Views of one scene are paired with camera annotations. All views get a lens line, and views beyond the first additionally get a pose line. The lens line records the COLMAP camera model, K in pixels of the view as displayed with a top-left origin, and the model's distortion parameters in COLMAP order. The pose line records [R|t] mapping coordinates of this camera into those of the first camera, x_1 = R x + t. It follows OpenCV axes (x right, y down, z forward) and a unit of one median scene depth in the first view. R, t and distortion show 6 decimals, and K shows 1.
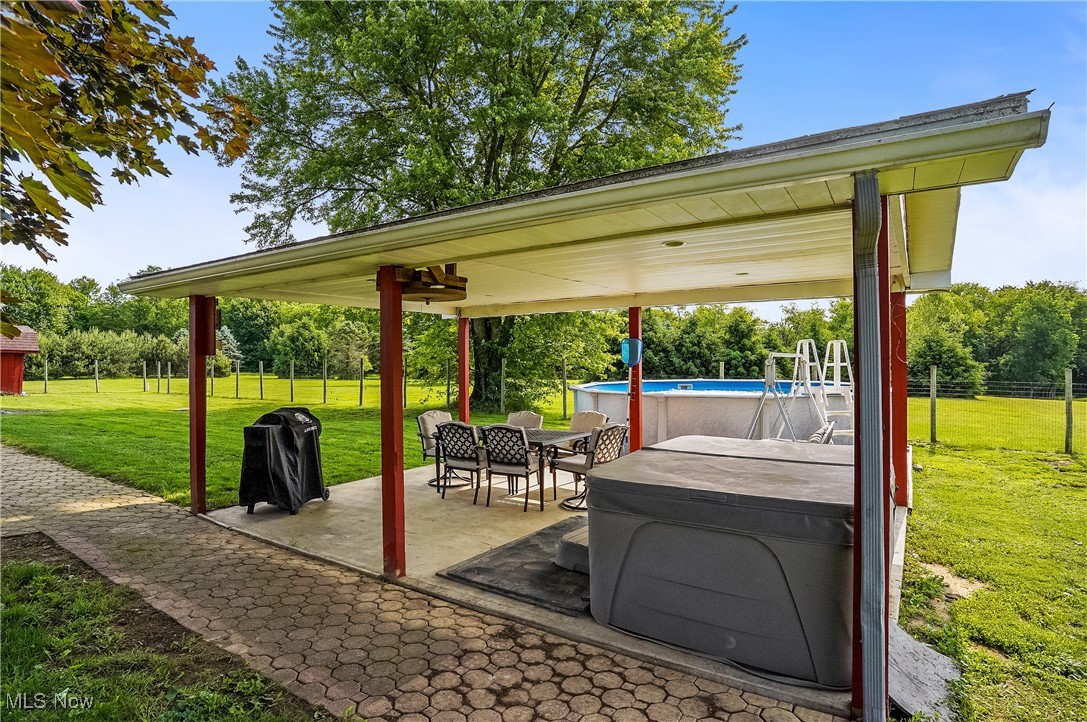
lens RADIAL K [[567.3, 0, 544.3], [0, 567.3, 359.3], [0, 0, 1]] dist [-0.070630, 0.032754]
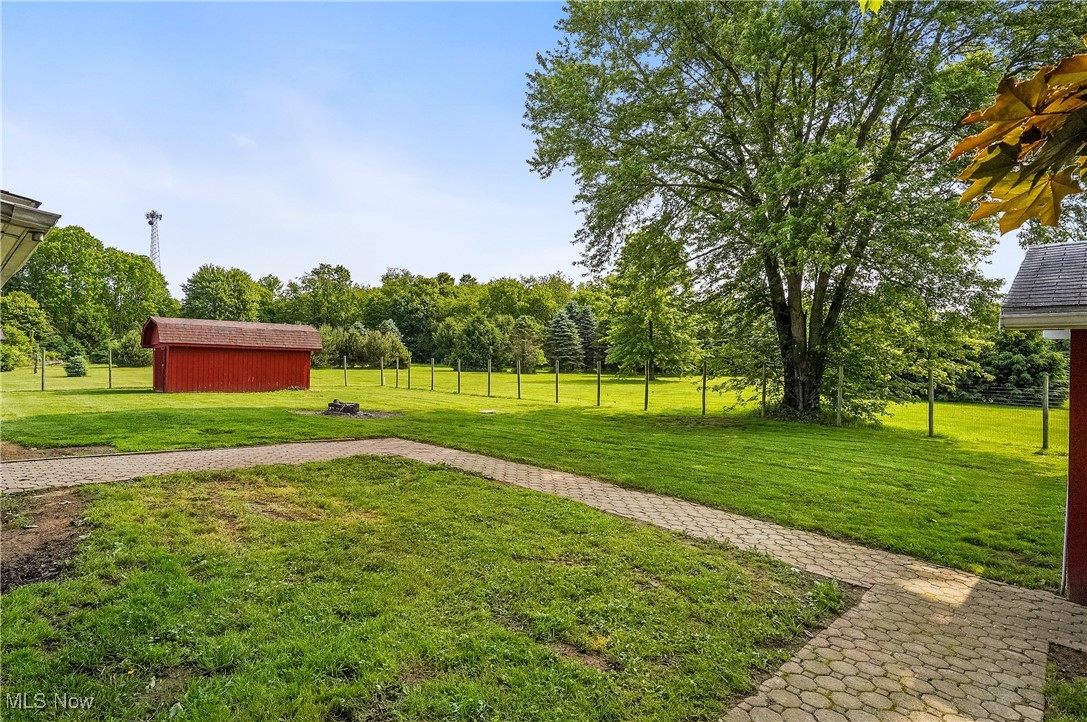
lens RADIAL K [[567.3, 0, 540.1], [0, 567.3, 361.3], [0, 0, 1]] dist [-0.070630, 0.032754]
pose [[0.977509, 0.013844, -0.210437, -0.100069], [-0.009675, 0.999736, 0.020826, -0.006600], [0.210670, -0.018321, 0.977385, 0.005900]]
